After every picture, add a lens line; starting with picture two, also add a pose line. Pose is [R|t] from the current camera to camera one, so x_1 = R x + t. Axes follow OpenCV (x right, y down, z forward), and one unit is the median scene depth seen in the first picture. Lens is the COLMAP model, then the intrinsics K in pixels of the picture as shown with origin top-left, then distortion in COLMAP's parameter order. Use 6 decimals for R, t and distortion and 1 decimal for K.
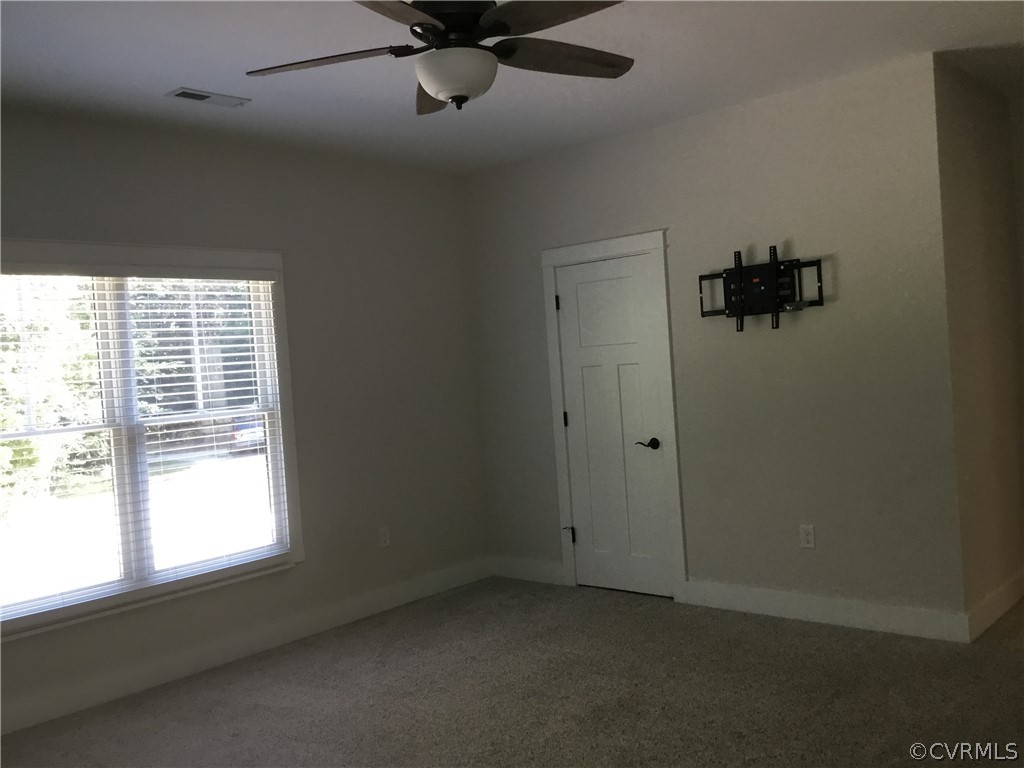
lens RADIAL K [[927.1, 0, 512.0], [0, 927.1, 384.0], [0, 0, 1]] dist [0.107671, -0.184139]
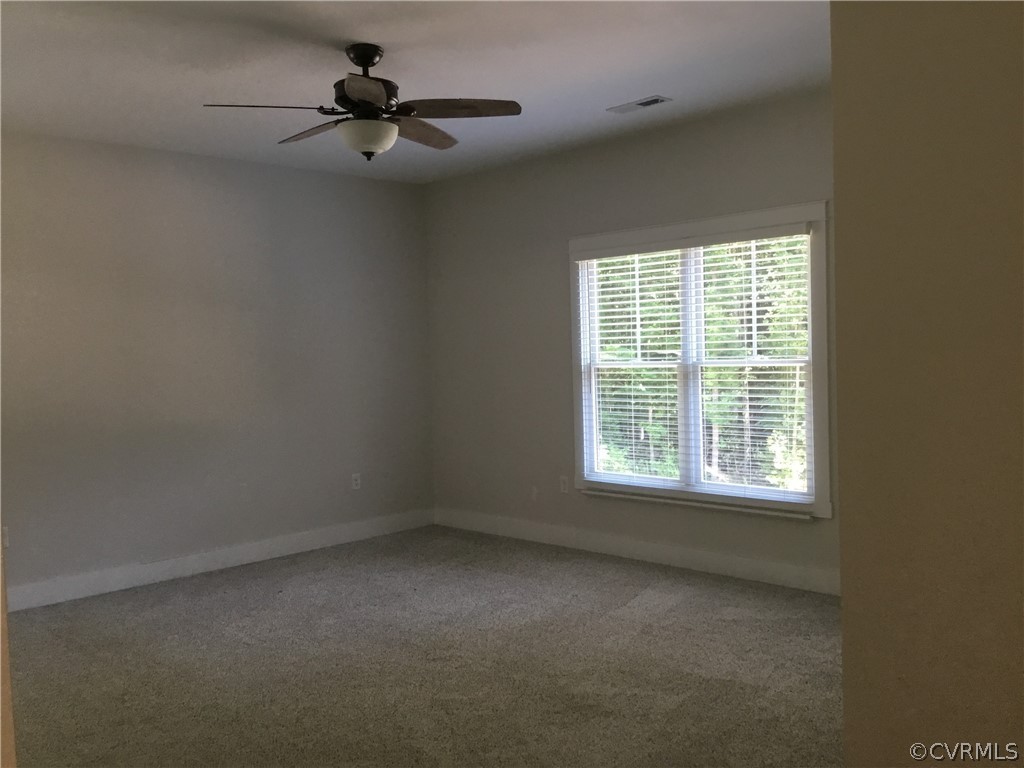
lens RADIAL K [[927.1, 0, 512.0], [0, 927.1, 384.0], [0, 0, 1]] dist [0.107671, -0.184139]
pose [[-0.051255, 0.112542, -0.992324, 0.826061], [0.015388, 0.993601, 0.111892, -0.072325], [0.998567, -0.009535, -0.052659, 0.789604]]
